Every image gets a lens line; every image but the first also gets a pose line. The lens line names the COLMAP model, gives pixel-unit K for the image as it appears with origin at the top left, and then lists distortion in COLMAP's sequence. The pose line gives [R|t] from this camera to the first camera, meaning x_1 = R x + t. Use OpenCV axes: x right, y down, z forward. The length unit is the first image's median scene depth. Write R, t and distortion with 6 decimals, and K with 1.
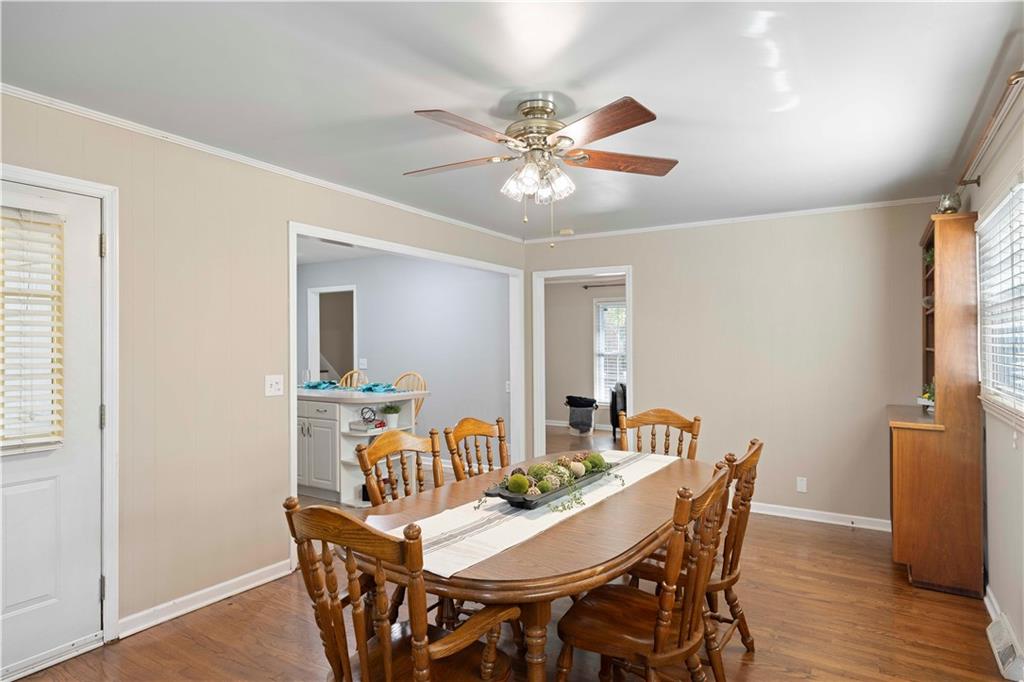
lens RADIAL K [[591.0, 0, 512.0], [0, 591.0, 341.0], [0, 0, 1]] dist [0.003195, 0.000979]
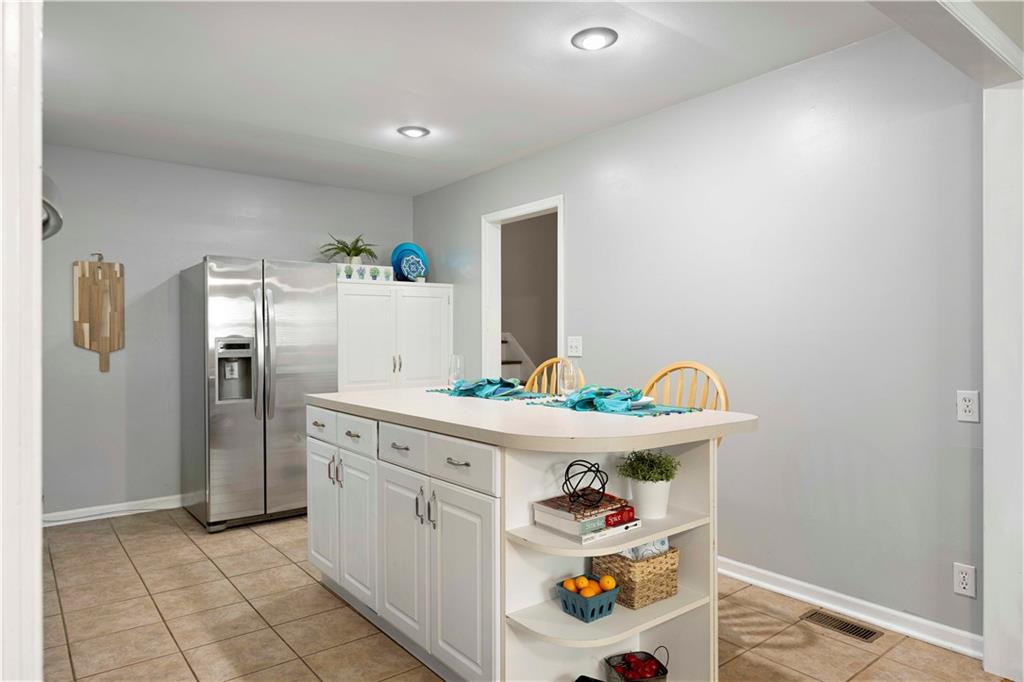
lens RADIAL K [[642.5, 0, 512.0], [0, 642.5, 341.0], [0, 0, 1]] dist [0.001804, 0.001065]
pose [[0.938348, 0.001598, -0.345687, -0.150206], [0.002068, 0.999945, 0.010238, 0.038035], [0.345685, -0.010322, 0.938294, 0.621040]]
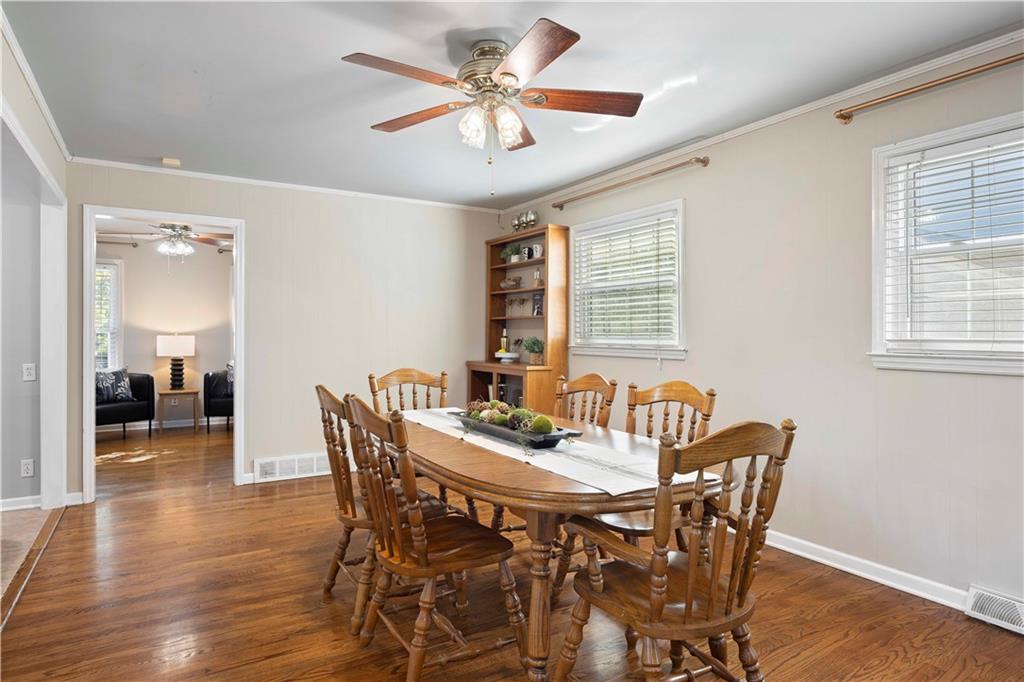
lens RADIAL K [[591.0, 0, 512.0], [0, 591.0, 341.0], [0, 0, 1]] dist [0.003195, 0.000979]
pose [[0.453457, -0.009244, 0.891230, -0.403639], [-0.004050, 0.999915, 0.012432, 0.036995], [-0.891269, -0.009247, 0.453381, 0.255961]]
